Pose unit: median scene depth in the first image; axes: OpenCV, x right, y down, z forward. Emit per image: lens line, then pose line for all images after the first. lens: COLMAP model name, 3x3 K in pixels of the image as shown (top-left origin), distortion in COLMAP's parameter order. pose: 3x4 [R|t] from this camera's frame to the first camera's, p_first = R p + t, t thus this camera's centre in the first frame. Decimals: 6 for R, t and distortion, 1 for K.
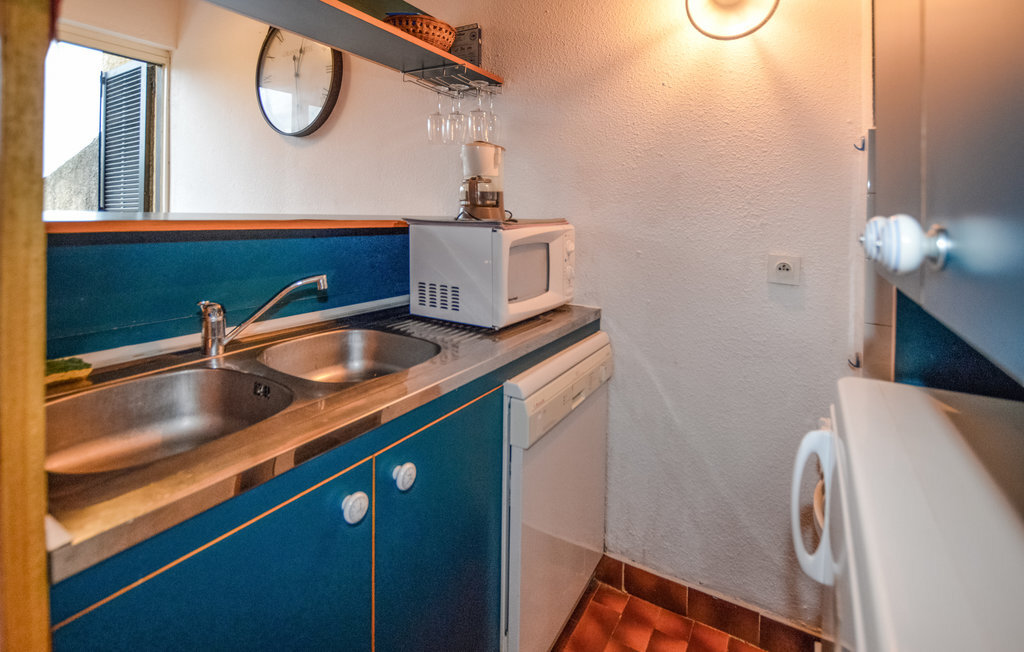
lens RADIAL K [[474.6, 0, 512.0], [0, 474.6, 326.0], [0, 0, 1]] dist [-0.019089, 0.000393]
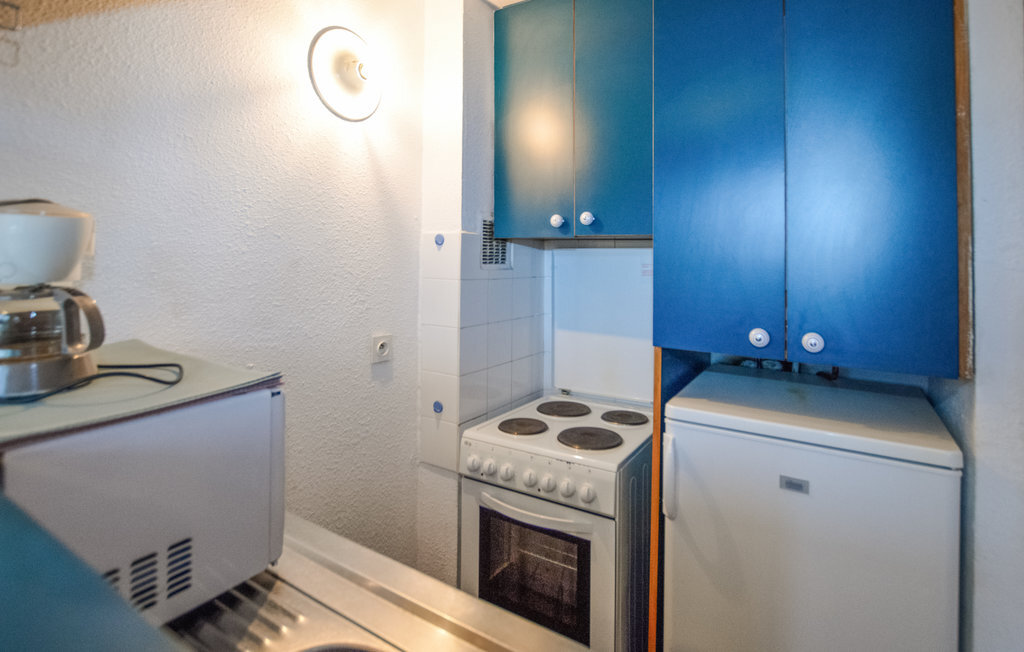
lens RADIAL K [[501.2, 0, 512.0], [0, 501.2, 326.0], [0, 0, 1]] dist [-0.003885, -0.000416]
pose [[0.064924, -0.158201, 0.985270, -0.480713], [0.233038, 0.962456, 0.139181, -0.253343], [-0.970298, 0.220569, 0.099354, 0.602695]]
